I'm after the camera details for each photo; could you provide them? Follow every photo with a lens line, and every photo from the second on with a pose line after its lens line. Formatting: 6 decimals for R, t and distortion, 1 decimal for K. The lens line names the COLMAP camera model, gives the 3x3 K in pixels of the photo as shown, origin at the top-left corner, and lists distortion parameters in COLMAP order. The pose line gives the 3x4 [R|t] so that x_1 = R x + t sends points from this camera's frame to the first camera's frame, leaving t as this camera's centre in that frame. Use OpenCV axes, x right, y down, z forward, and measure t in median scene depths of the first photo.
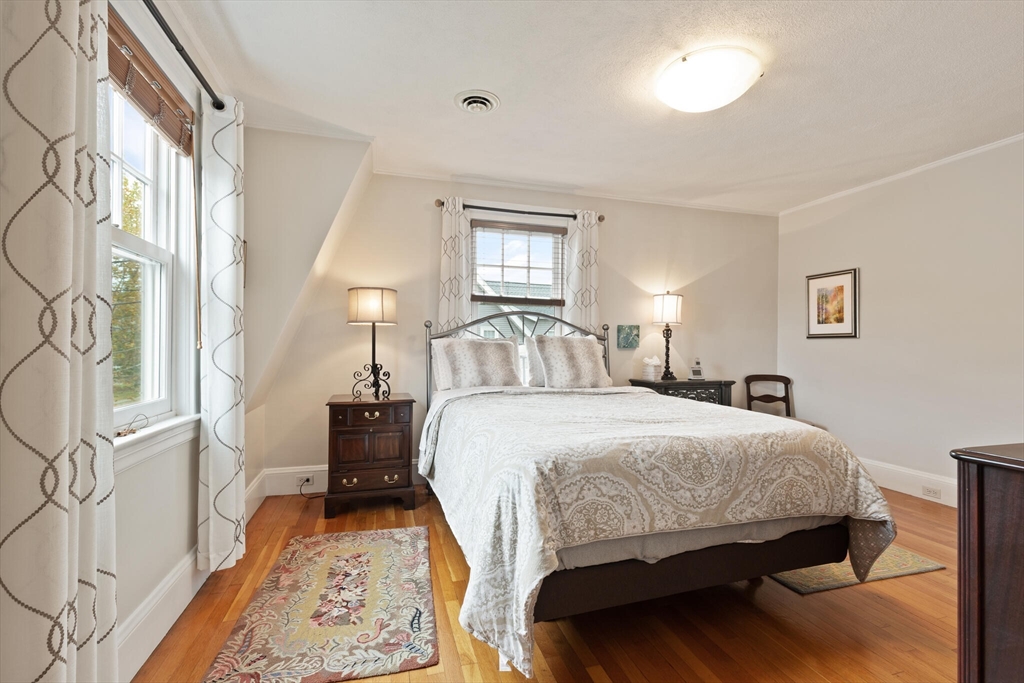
lens RADIAL K [[468.3, 0, 516.1], [0, 468.3, 345.1], [0, 0, 1]] dist [0.009114, -0.001827]
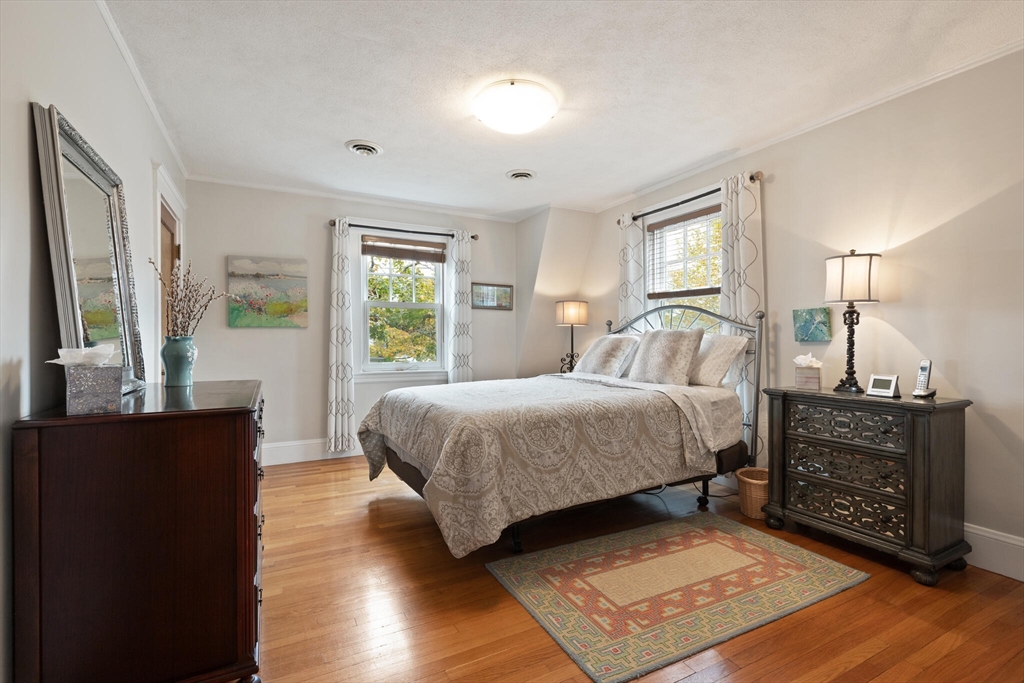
lens RADIAL K [[468.3, 0, 513.5], [0, 468.3, 342.5], [0, 0, 1]] dist [0.009114, -0.001827]
pose [[0.186973, -0.001009, -0.982365, 0.853750], [0.005712, 0.999984, 0.000060, 0.004933], [0.982348, -0.005622, 0.186975, 0.442417]]
